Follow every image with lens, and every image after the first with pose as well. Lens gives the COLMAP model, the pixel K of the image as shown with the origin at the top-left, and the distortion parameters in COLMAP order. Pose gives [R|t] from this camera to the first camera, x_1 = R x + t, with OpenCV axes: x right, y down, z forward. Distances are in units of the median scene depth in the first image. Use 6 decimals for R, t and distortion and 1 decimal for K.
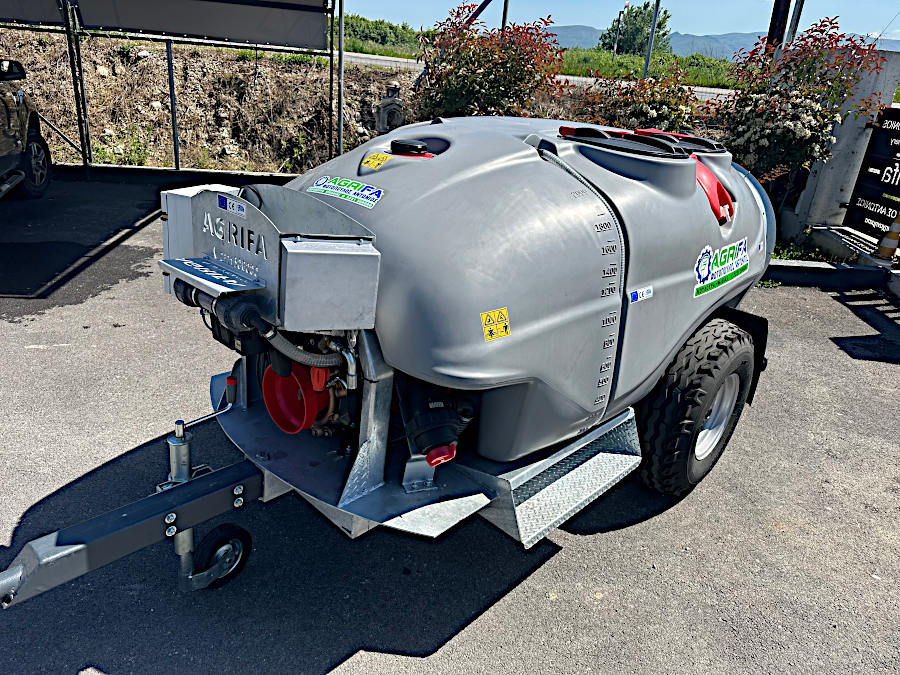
lens RADIAL K [[606.0, 0, 480.0], [0, 606.0, 333.7], [0, 0, 1]] dist [0.094360, -0.140437]
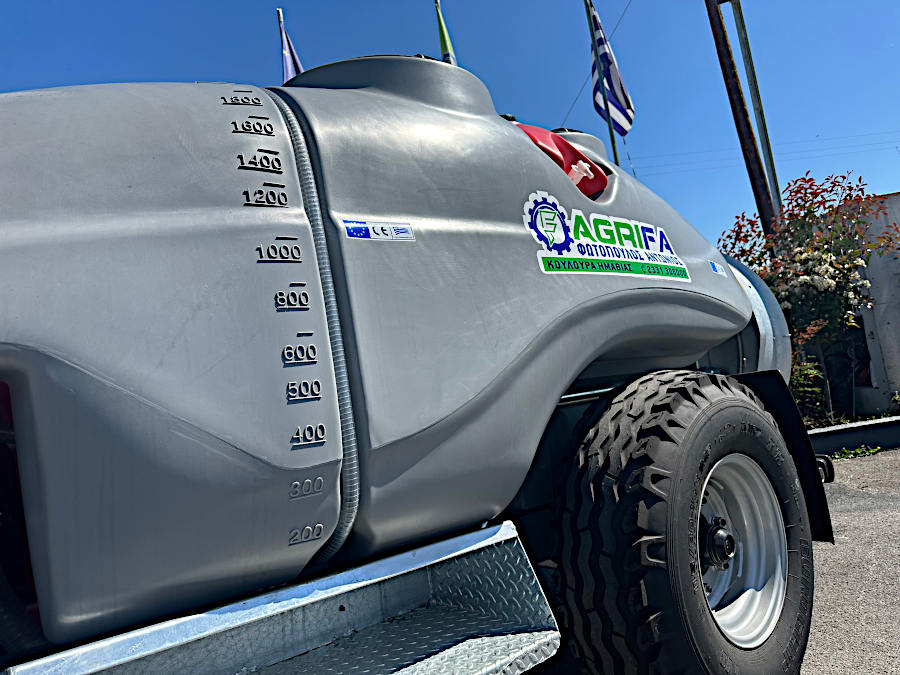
lens RADIAL K [[606.0, 0, 480.0], [0, 606.0, 333.7], [0, 0, 1]] dist [0.094360, -0.140437]
pose [[0.965321, -0.246828, -0.085042, 0.361118], [0.174857, 0.853173, -0.491447, 0.272028], [0.193859, 0.459534, 0.866745, 0.597979]]
